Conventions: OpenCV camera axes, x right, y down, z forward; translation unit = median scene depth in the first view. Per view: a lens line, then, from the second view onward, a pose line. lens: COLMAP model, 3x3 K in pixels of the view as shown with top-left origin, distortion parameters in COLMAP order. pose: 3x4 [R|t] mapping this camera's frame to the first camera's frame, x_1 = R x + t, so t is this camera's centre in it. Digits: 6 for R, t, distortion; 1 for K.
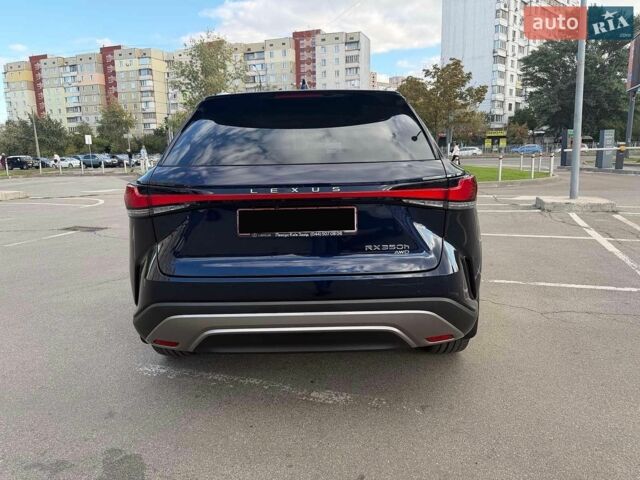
lens RADIAL K [[466.0, 0, 321.9], [0, 466.0, 232.7], [0, 0, 1]] dist [0.011440, -0.006353]
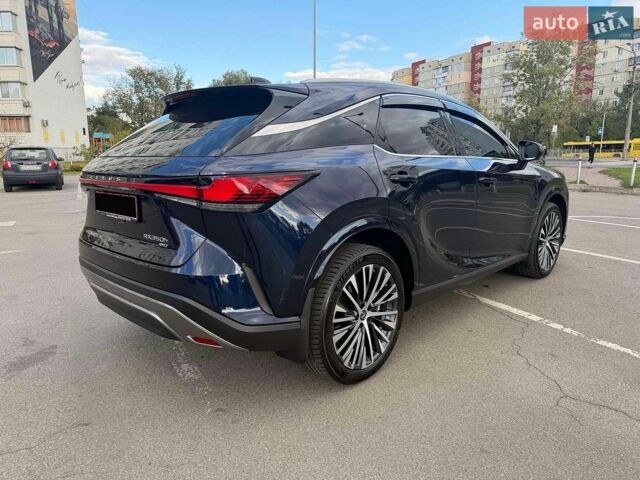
lens RADIAL K [[464.2, 0, 320.0], [0, 464.2, 240.0], [0, 0, 1]] dist [0.028733, -0.033354]
pose [[0.722974, 0.146406, -0.675185, 0.092107], [-0.129647, 0.988677, 0.075559, -0.007568], [0.678602, 0.032909, 0.733768, 0.038752]]
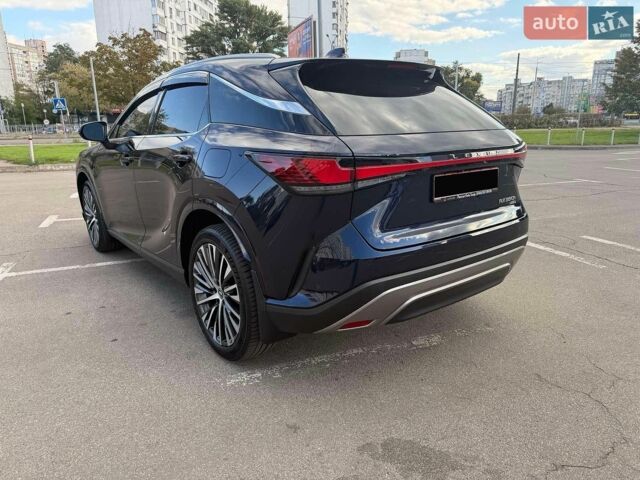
lens RADIAL K [[456.5, 0, 322.5], [0, 456.5, 245.3], [0, 0, 1]] dist [0.025552, -0.030924]
pose [[0.770482, -0.155694, 0.618156, -0.082198], [0.108254, 0.987587, 0.113812, -0.003278], [-0.628203, -0.020772, 0.777772, 0.029078]]
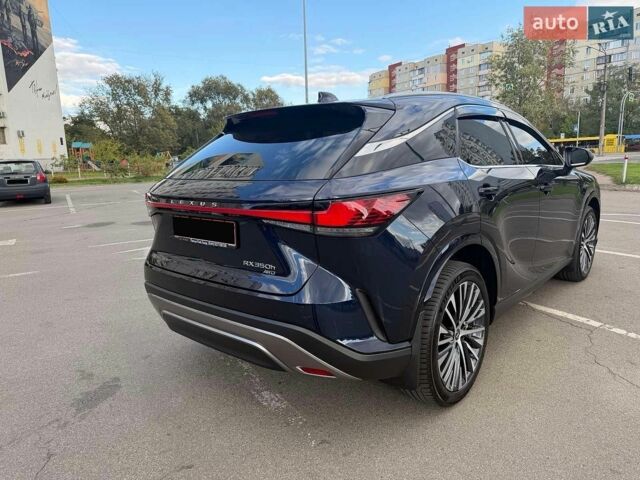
lens RADIAL K [[466.0, 0, 321.9], [0, 466.0, 232.7], [0, 0, 1]] dist [0.011440, -0.006353]
pose [[0.760041, 0.106328, -0.641118, 0.072286], [-0.097153, 0.994029, 0.049683, -0.008356], [0.642572, 0.024525, 0.765832, 0.025370]]
